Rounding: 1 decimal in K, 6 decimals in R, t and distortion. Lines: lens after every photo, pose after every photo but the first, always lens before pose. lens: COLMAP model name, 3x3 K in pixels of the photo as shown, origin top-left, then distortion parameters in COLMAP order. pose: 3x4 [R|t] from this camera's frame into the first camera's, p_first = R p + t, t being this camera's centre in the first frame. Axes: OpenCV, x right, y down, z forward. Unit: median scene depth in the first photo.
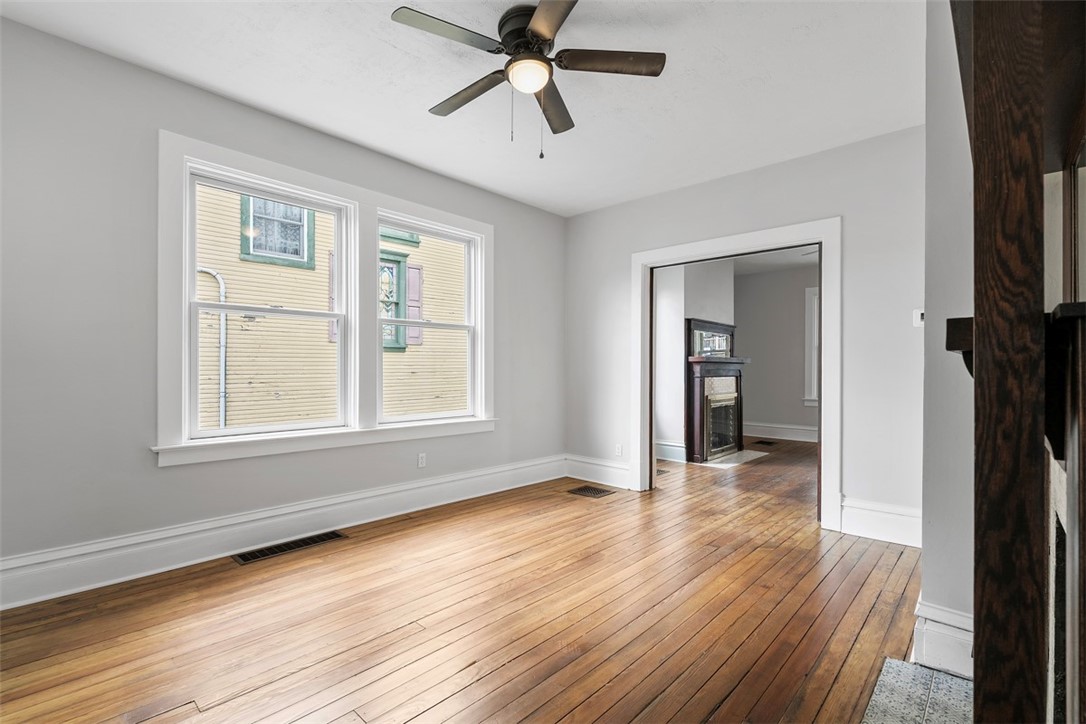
lens RADIAL K [[495.2, 0, 544.7], [0, 495.2, 367.5], [0, 0, 1]] dist [-0.004081, 0.000450]
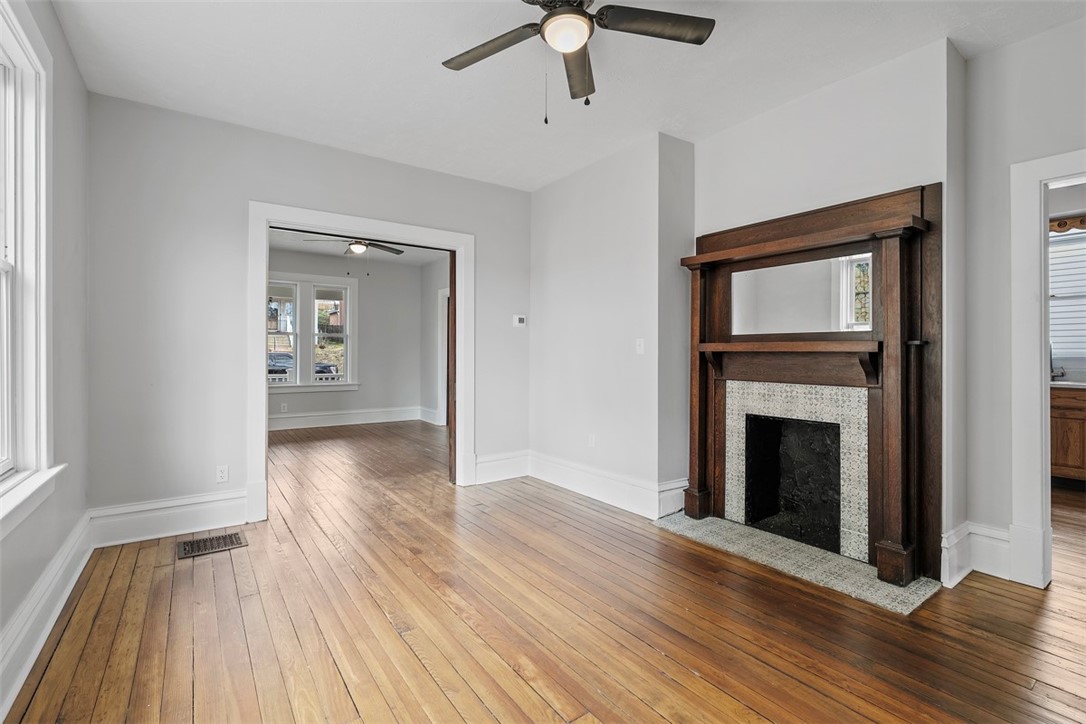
lens RADIAL K [[491.2, 0, 545.1], [0, 491.2, 354.0], [0, 0, 1]] dist [-0.000824, -0.000268]
pose [[0.203586, -0.004793, 0.979045, -0.473902], [-0.000365, 0.999988, 0.004971, -0.007159], [-0.979057, -0.001369, 0.203582, 0.447318]]
